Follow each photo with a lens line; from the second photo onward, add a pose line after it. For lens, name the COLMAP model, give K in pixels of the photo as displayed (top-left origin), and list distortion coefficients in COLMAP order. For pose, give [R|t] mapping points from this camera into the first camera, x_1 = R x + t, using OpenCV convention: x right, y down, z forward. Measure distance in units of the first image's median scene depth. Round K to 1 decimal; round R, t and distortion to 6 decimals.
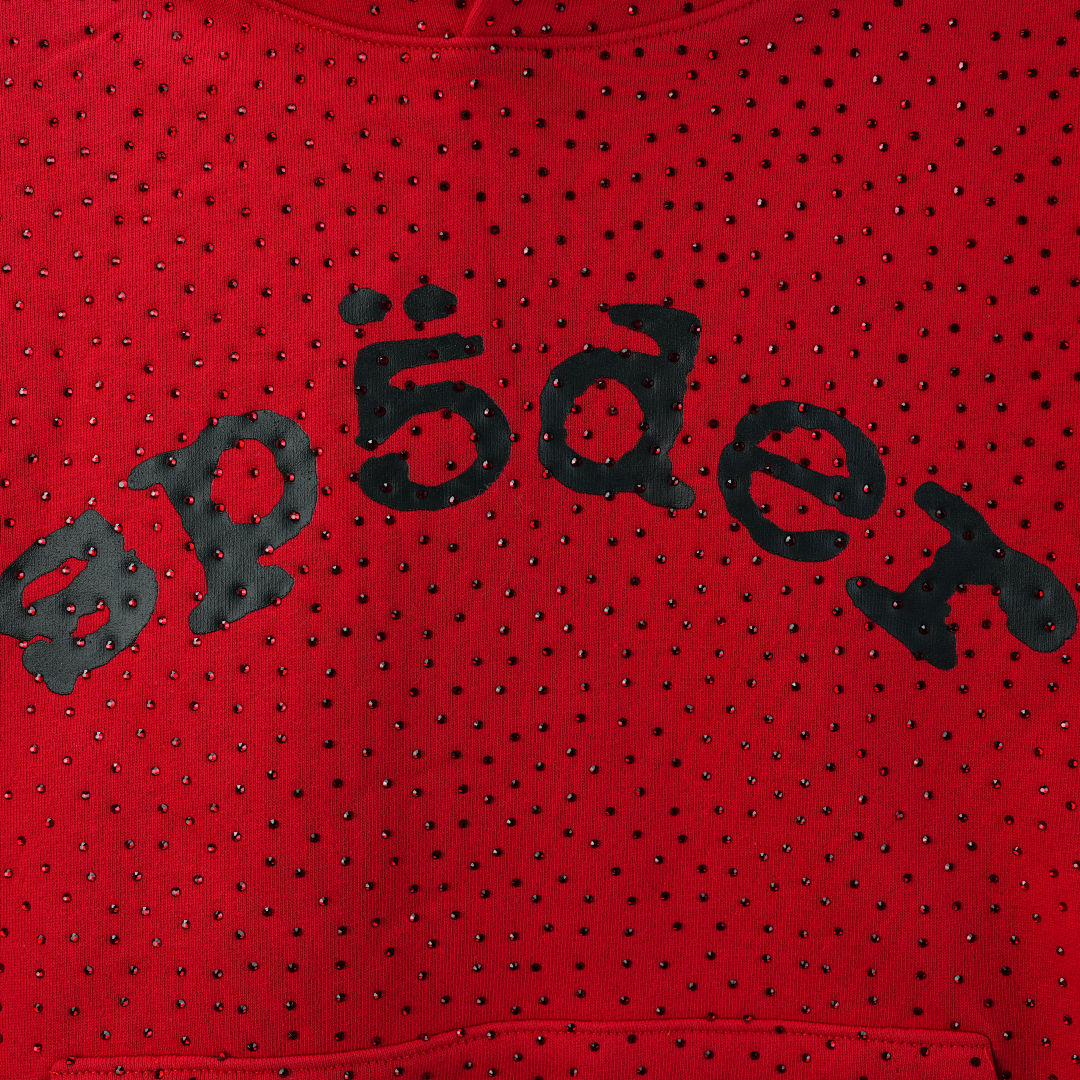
lens RADIAL K [[1397.3, 0, 540.0], [0, 1397.3, 540.0], [0, 0, 1]] dist [-0.035925, 0.022931]
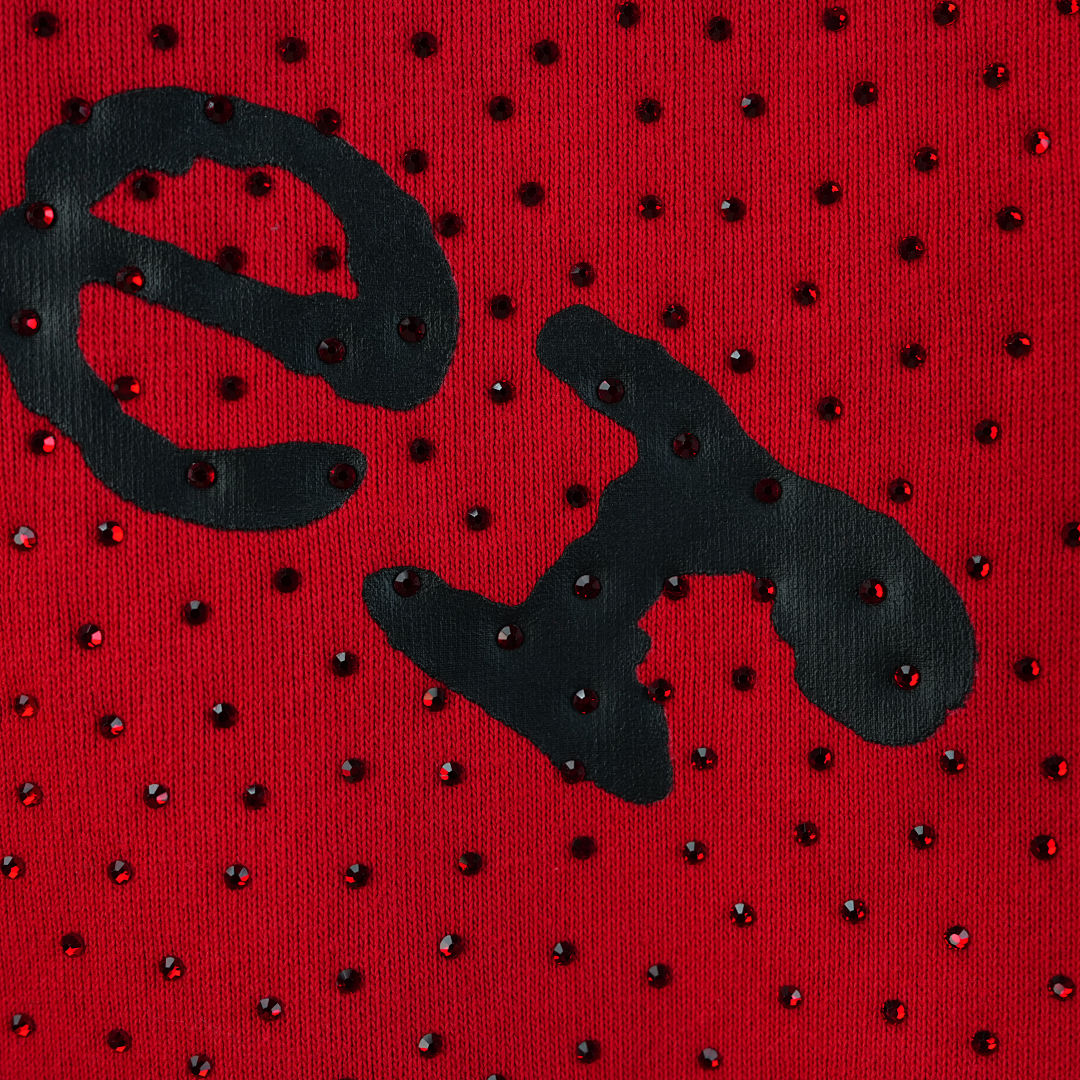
lens RADIAL K [[1397.3, 0, 540.0], [0, 1397.3, 540.0], [0, 0, 1]] dist [-0.035925, 0.022931]
pose [[0.993472, -0.039684, 0.106954, 0.230457], [0.043719, 0.998408, -0.035649, 0.034577], [-0.105369, 0.040092, 0.993625, 0.637942]]
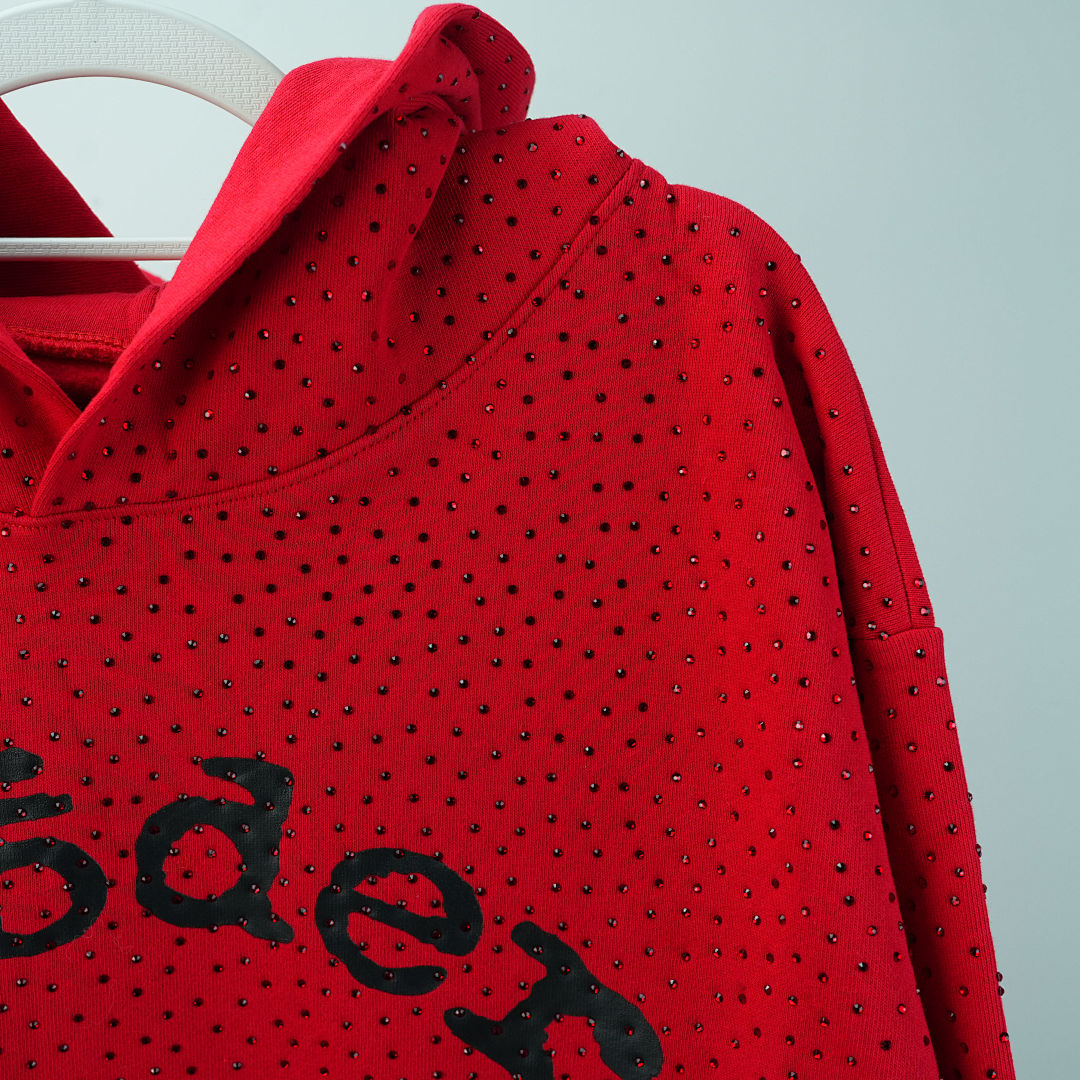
lens RADIAL K [[1397.3, 0, 540.0], [0, 1397.3, 540.0], [0, 0, 1]] dist [-0.035925, 0.022931]
pose [[0.999856, 0.014107, 0.009477, 0.279694], [-0.014982, 0.994901, 0.099739, -0.425360], [-0.008021, -0.099866, 0.994969, 0.016546]]
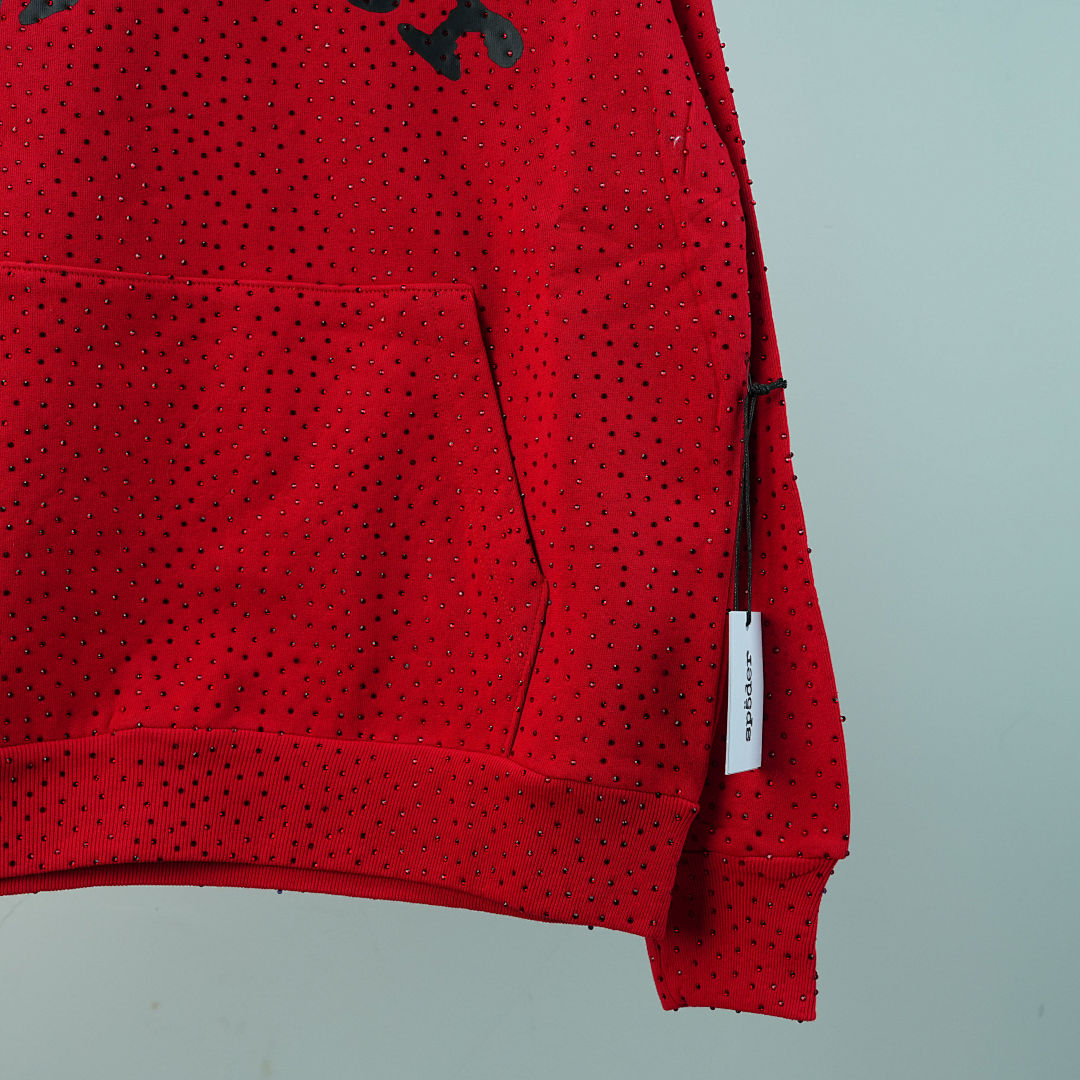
lens RADIAL K [[1397.3, 0, 540.0], [0, 1397.3, 540.0], [0, 0, 1]] dist [-0.035925, 0.022931]
pose [[0.996726, 0.028270, 0.075745, 0.288980], [-0.027044, 0.999487, -0.017165, 0.722152], [-0.076191, 0.015061, 0.996979, -0.784483]]
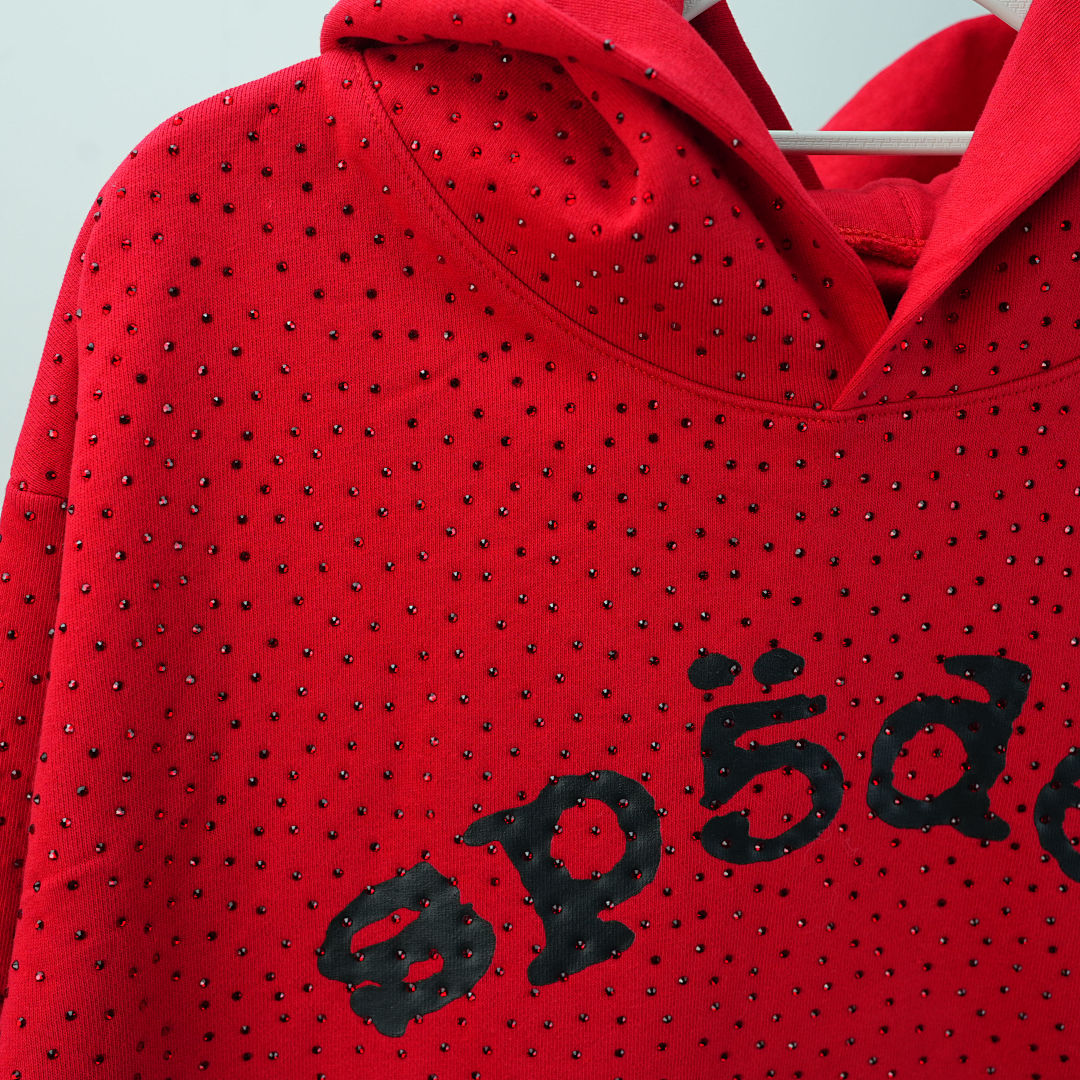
lens RADIAL K [[1397.3, 0, 540.0], [0, 1397.3, 540.0], [0, 0, 1]] dist [-0.035925, 0.022931]
pose [[0.996710, 0.001413, 0.081044, -0.319006], [-0.011973, 0.991446, 0.129965, -0.375052], [-0.080167, -0.130508, 0.988201, 0.047315]]
